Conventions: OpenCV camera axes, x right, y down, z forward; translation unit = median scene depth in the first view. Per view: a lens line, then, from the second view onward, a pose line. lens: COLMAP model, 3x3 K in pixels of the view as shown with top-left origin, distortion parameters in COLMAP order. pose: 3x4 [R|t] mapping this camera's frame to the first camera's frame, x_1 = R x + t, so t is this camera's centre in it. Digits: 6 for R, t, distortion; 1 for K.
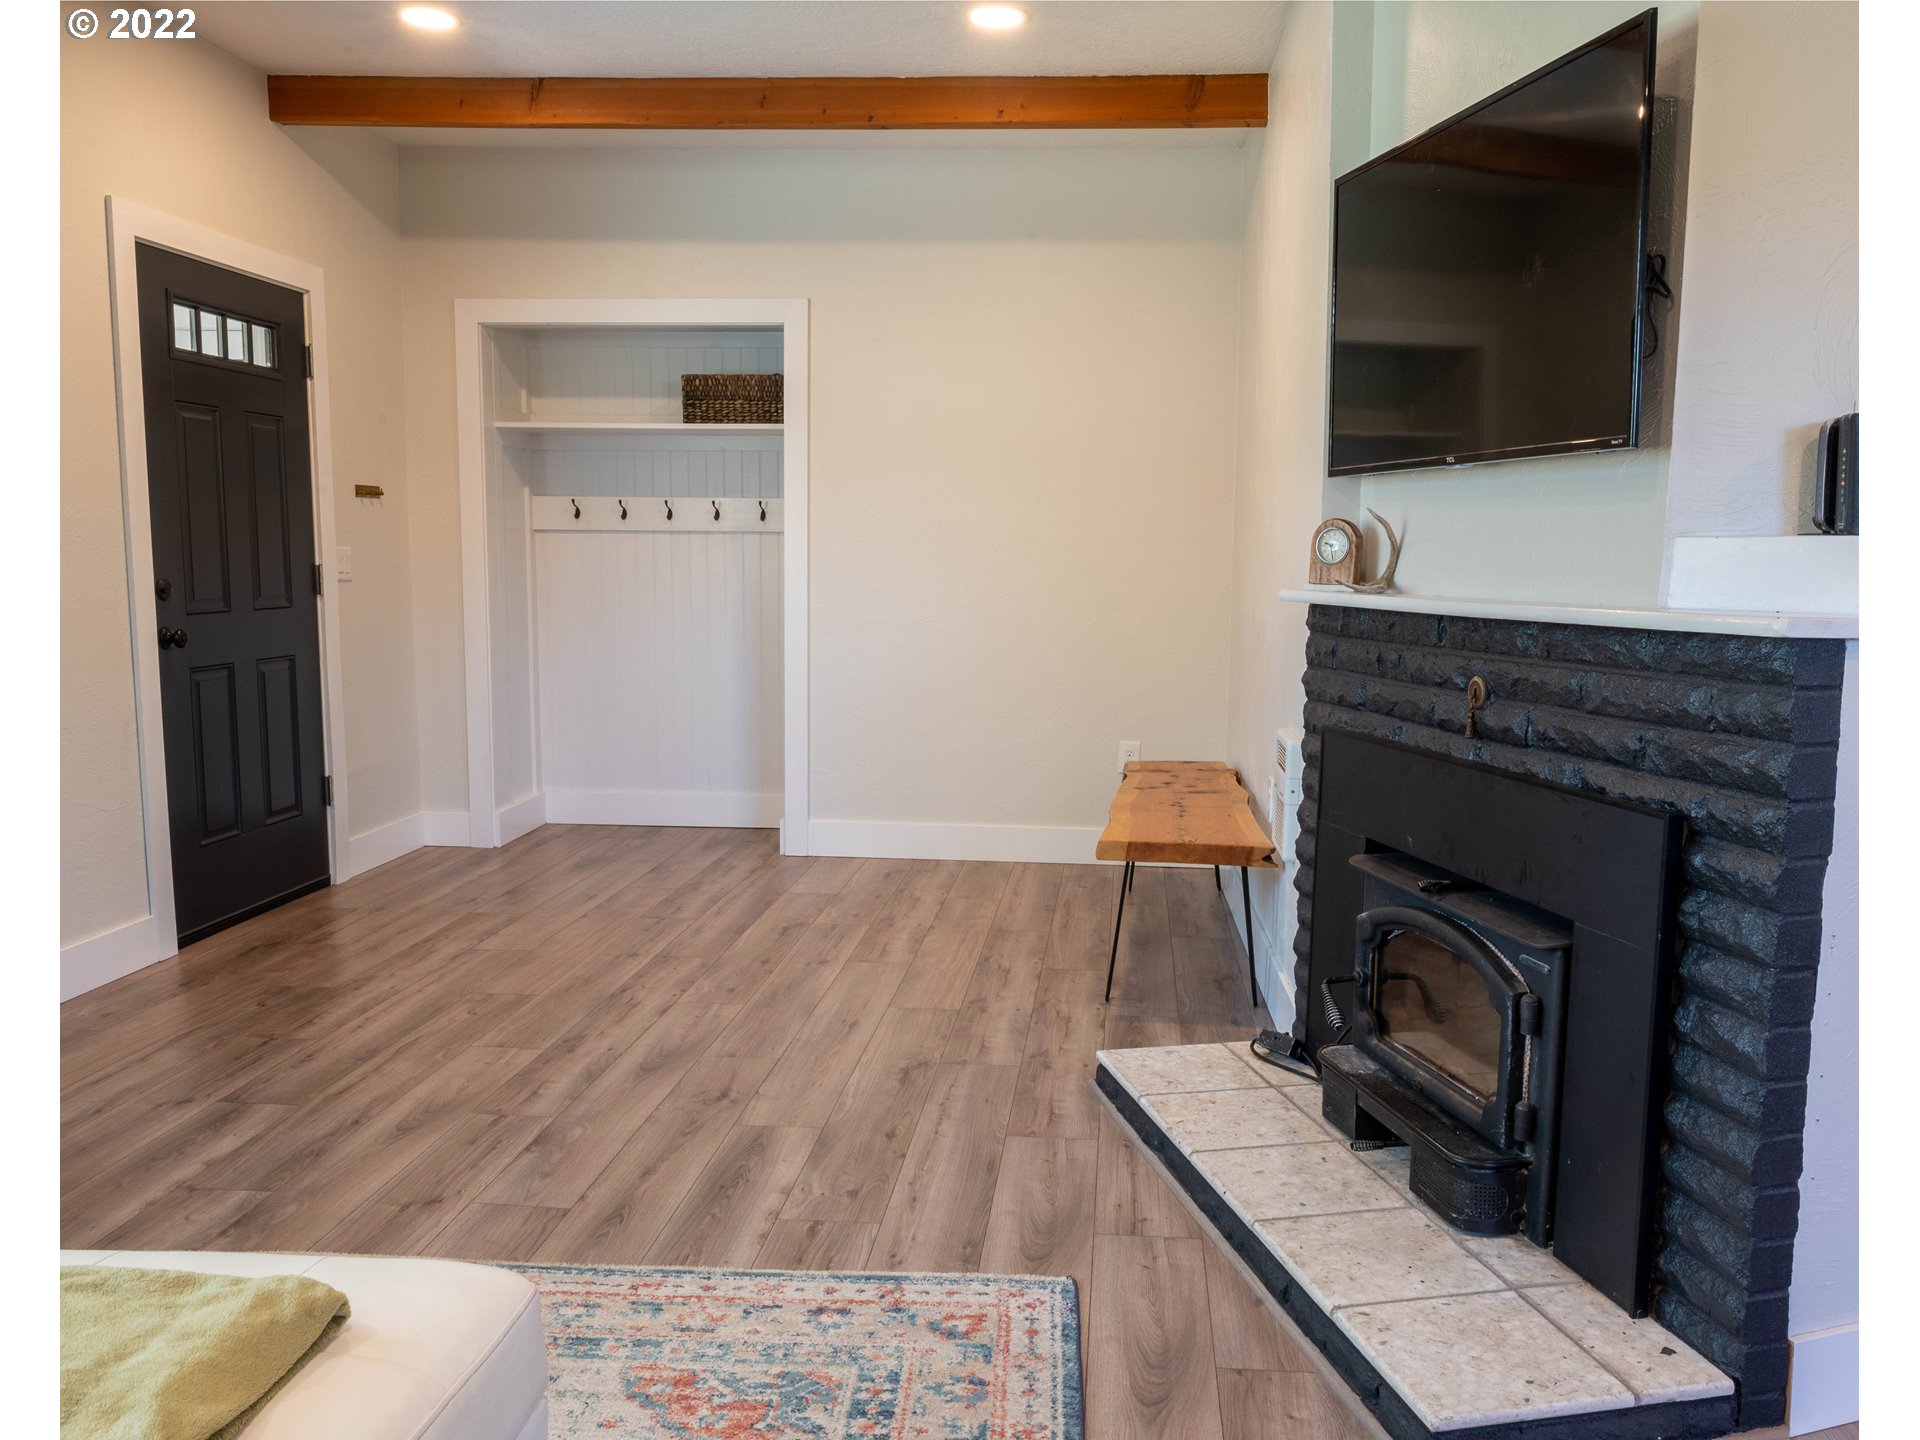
lens RADIAL K [[1510.6, 0, 996.0], [0, 1510.6, 732.7], [0, 0, 1]] dist [0.000601, -0.002123]
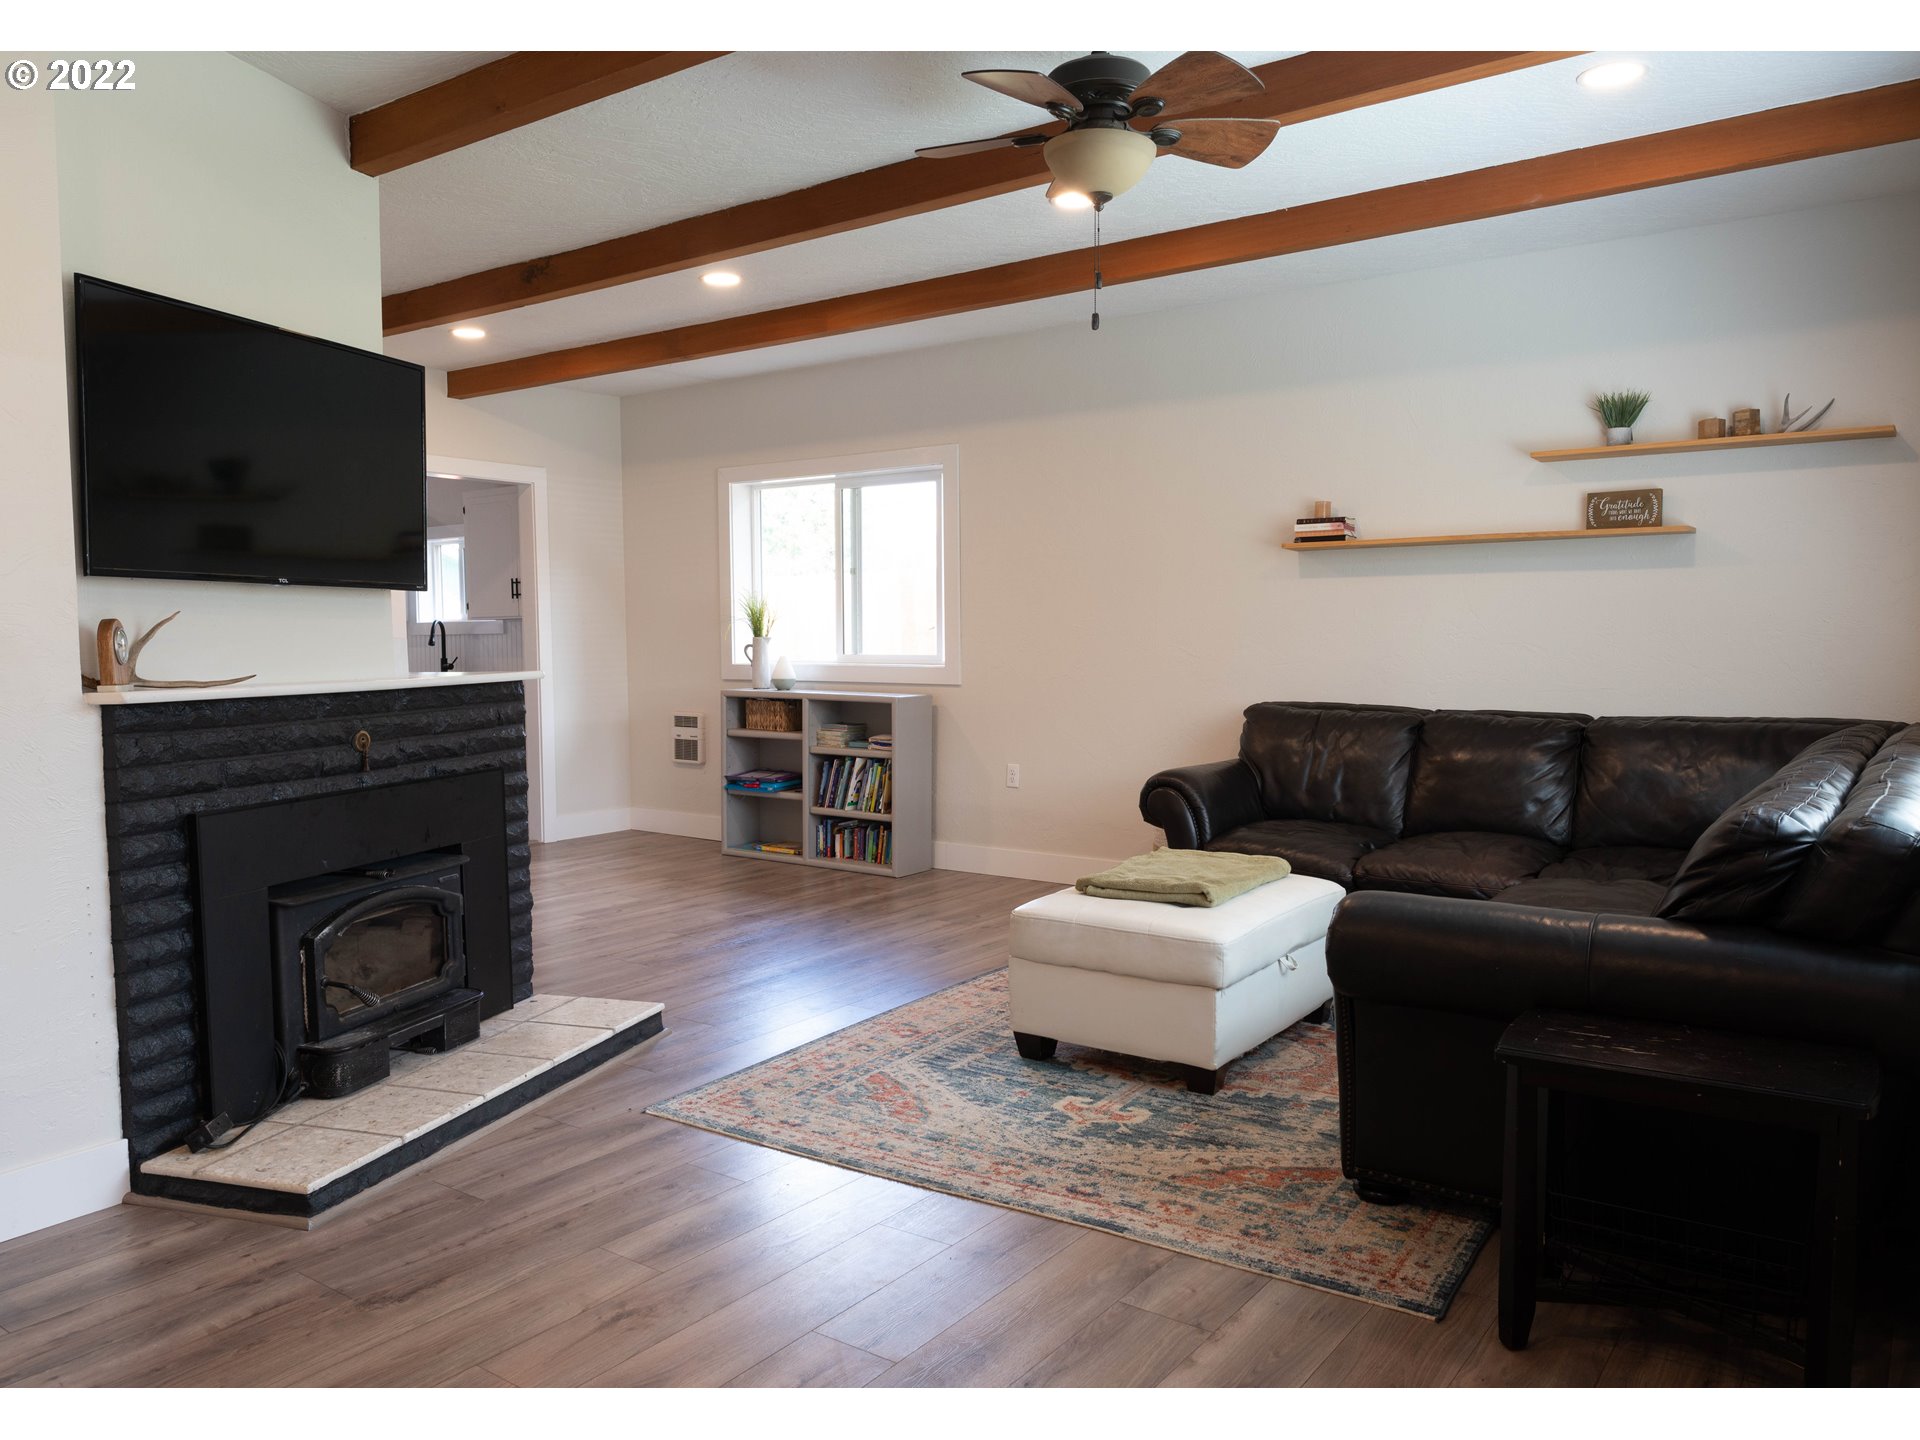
lens RADIAL K [[1422.1, 0, 900.2], [0, 1422.1, 725.3], [0, 0, 1]] dist [-0.001235, 0.000379]
pose [[-0.842572, -0.037783, 0.537256, -0.659009], [0.063313, 0.983671, 0.168472, -0.182164], [-0.534849, 0.175965, -0.826422, 1.390115]]
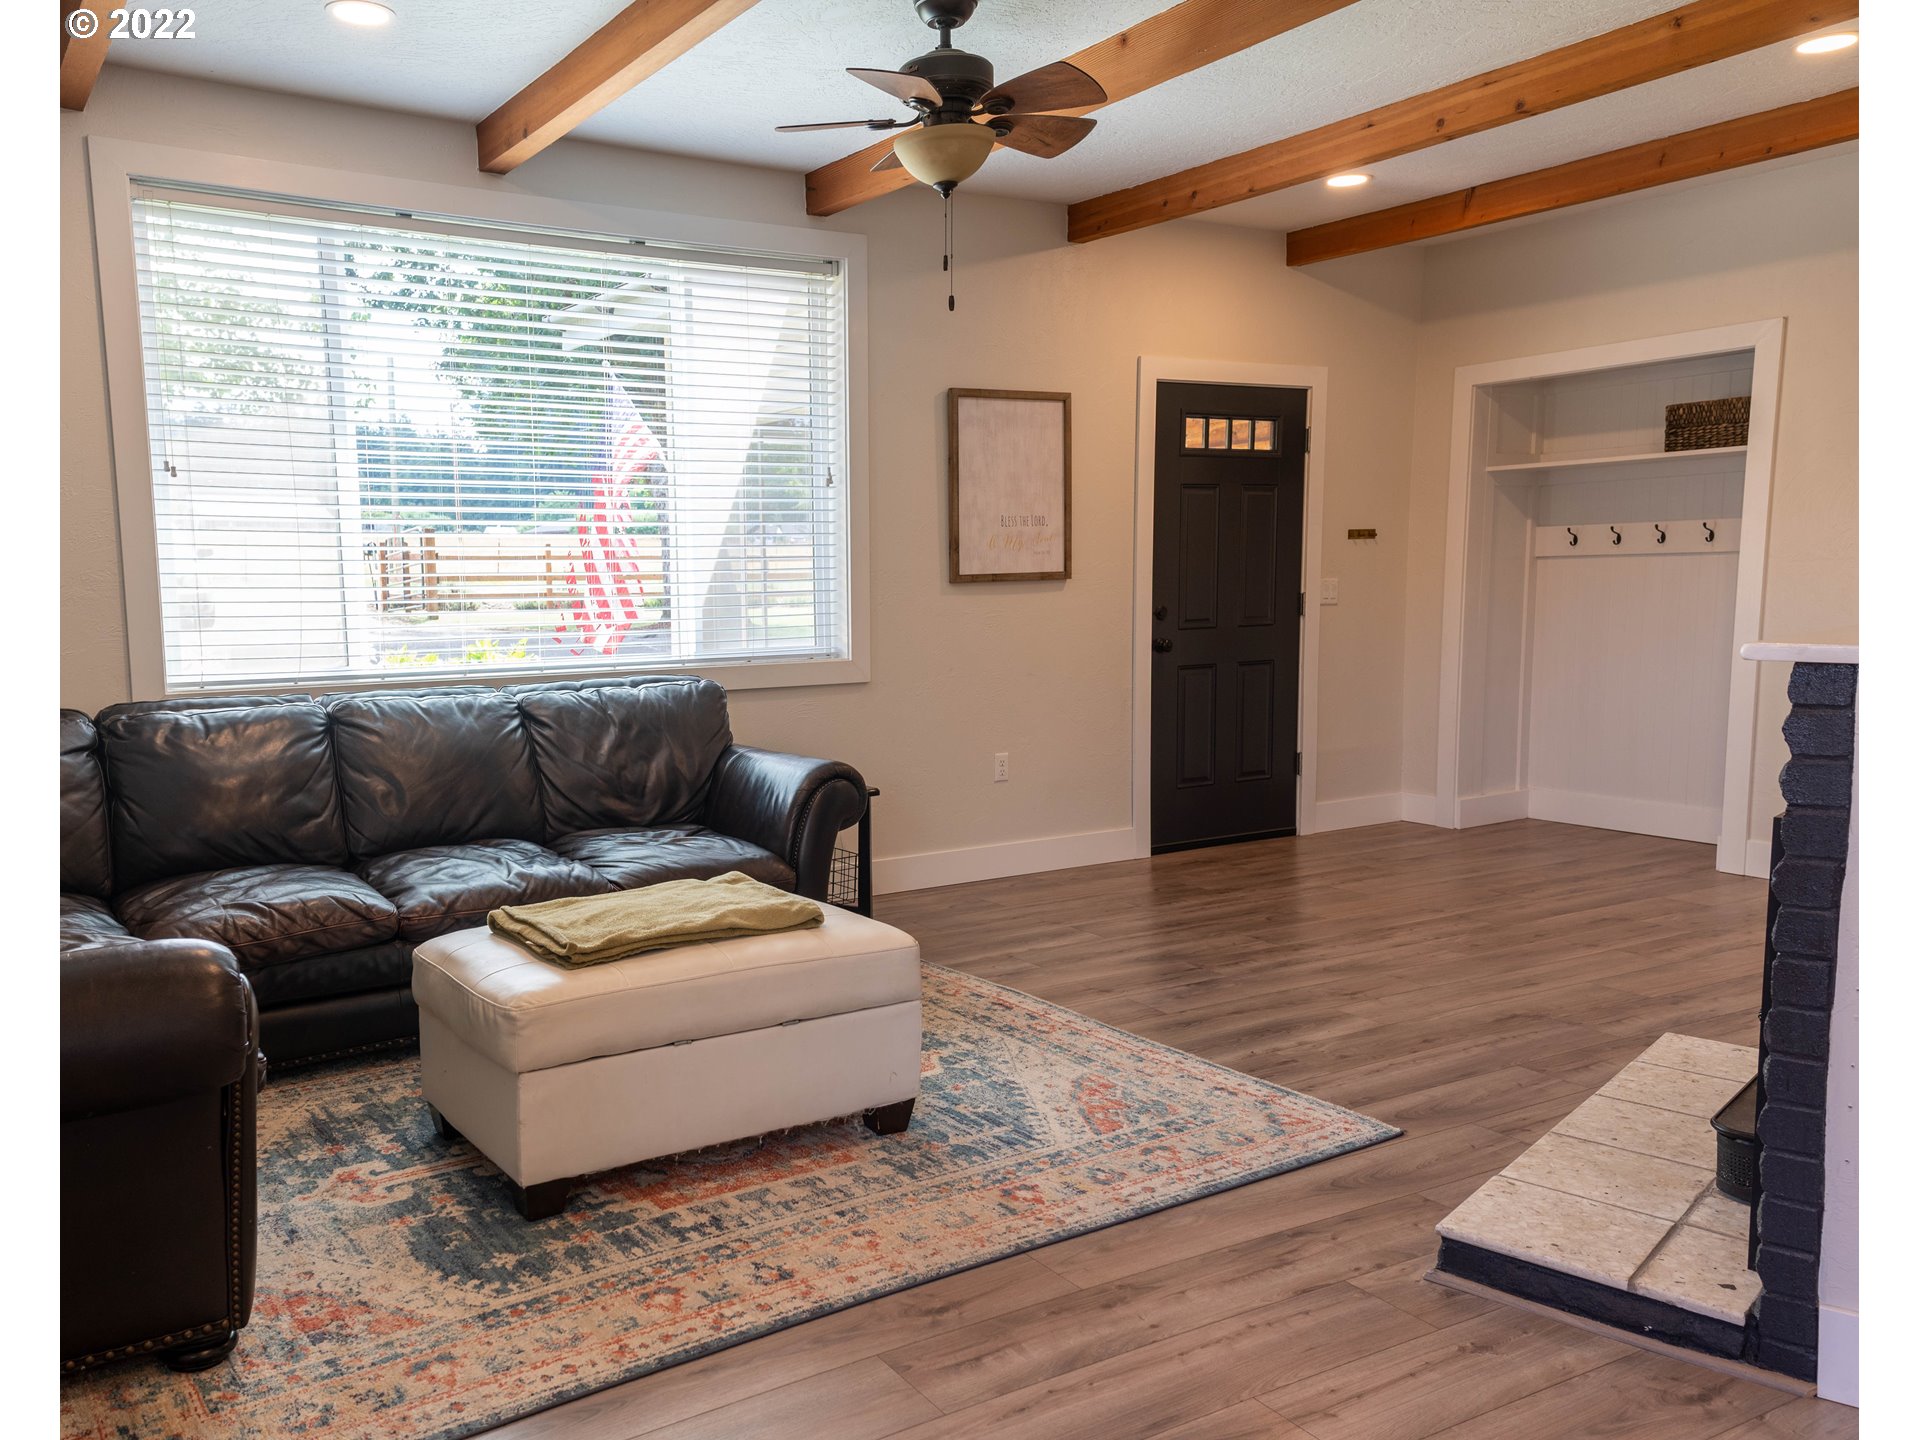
lens RADIAL K [[1469.6, 0, 800.9], [0, 1469.6, 728.3], [0, 0, 1]] dist [0.069747, -0.001653]
pose [[0.564169, 0.066677, -0.822962, 0.564667], [-0.076006, 0.996696, 0.028648, 0.005705], [0.822153, 0.046388, 0.567373, -0.143191]]
